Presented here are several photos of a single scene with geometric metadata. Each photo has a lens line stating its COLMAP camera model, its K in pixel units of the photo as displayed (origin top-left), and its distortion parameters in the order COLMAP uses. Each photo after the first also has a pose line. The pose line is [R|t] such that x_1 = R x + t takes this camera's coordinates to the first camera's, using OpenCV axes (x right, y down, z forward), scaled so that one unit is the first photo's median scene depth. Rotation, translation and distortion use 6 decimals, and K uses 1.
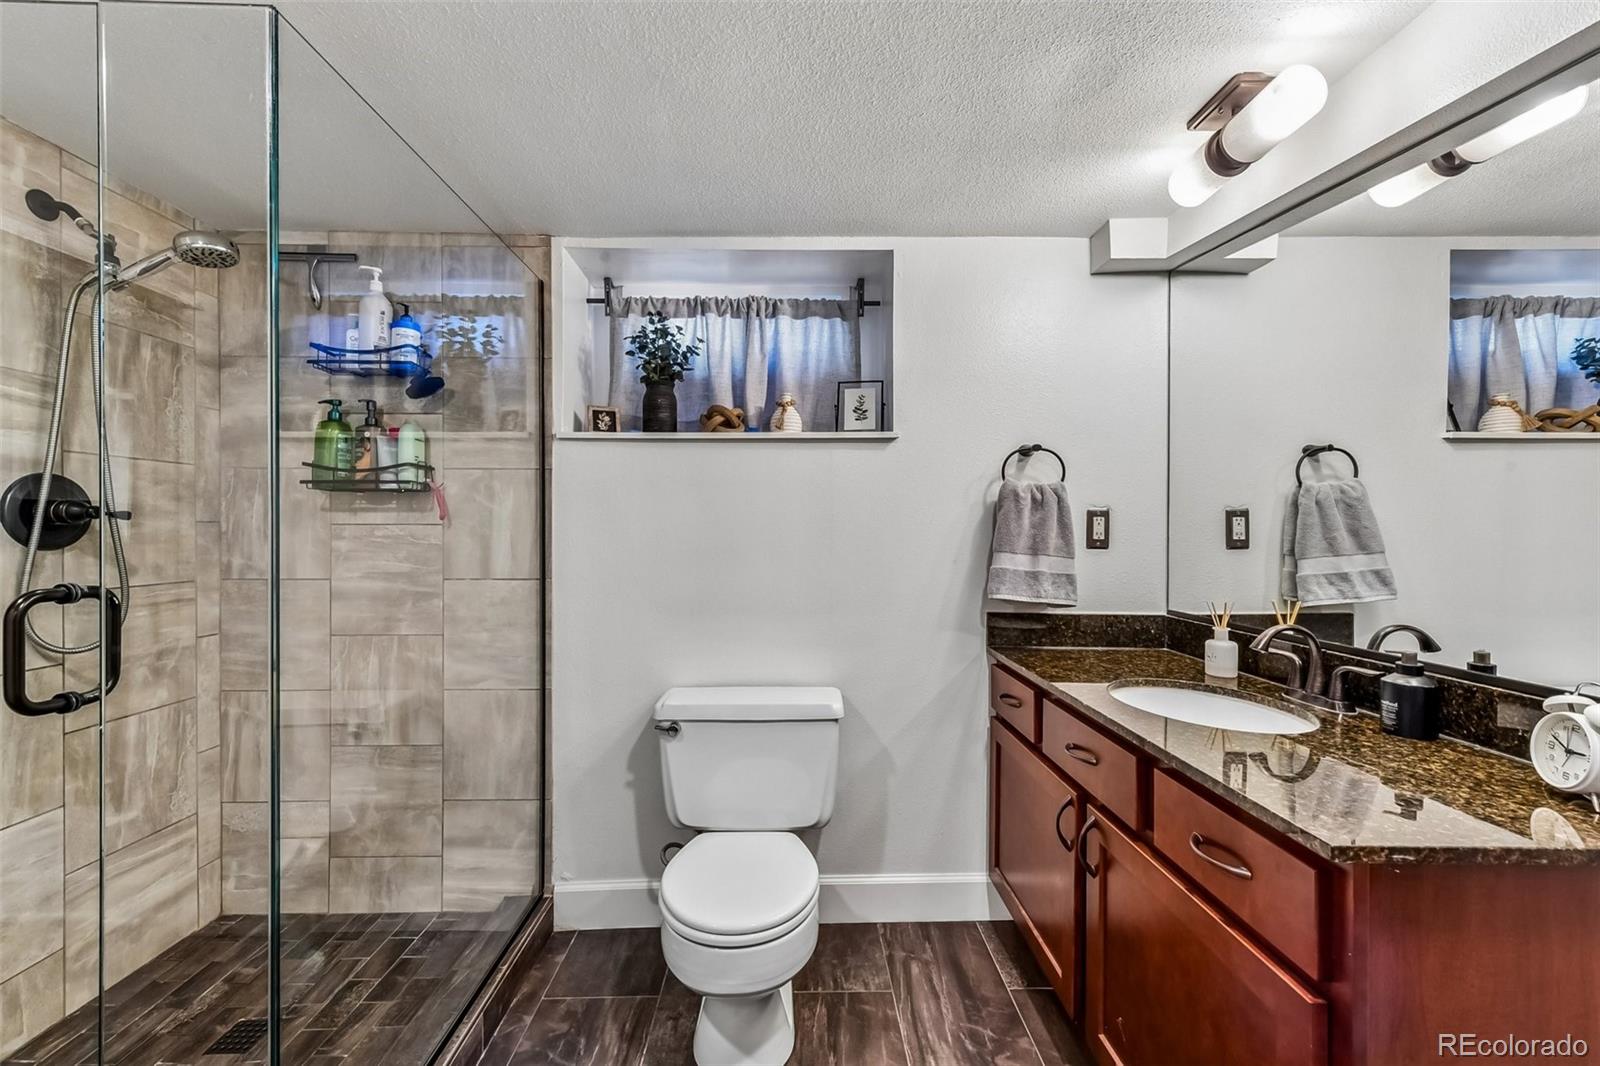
lens RADIAL K [[631.3, 0, 795.4], [0, 631.3, 533.1], [0, 0, 1]] dist [-0.015612, -0.001575]
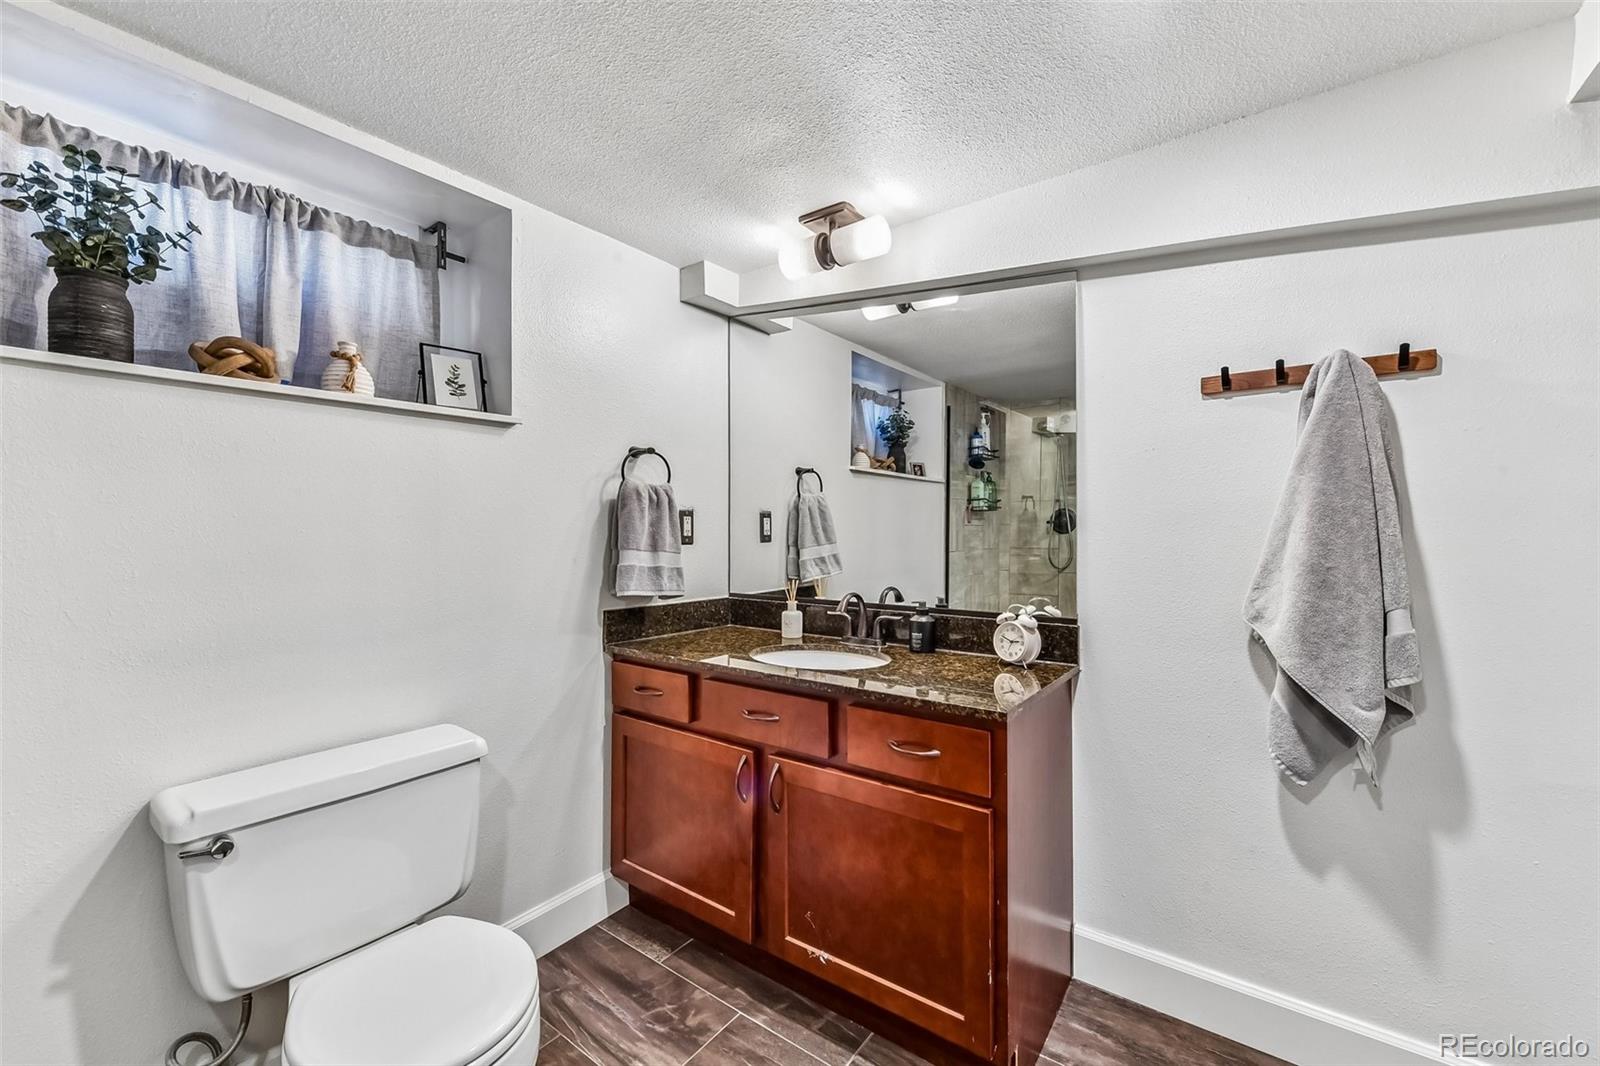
lens RADIAL K [[631.3, 0, 803.1], [0, 631.3, 532.3], [0, 0, 1]] dist [-0.015612, -0.001575]
pose [[0.587043, -0.006847, 0.809527, -0.322832], [0.005991, 0.999974, 0.004114, -0.000493], [-0.809534, 0.002435, 0.587068, 0.158082]]
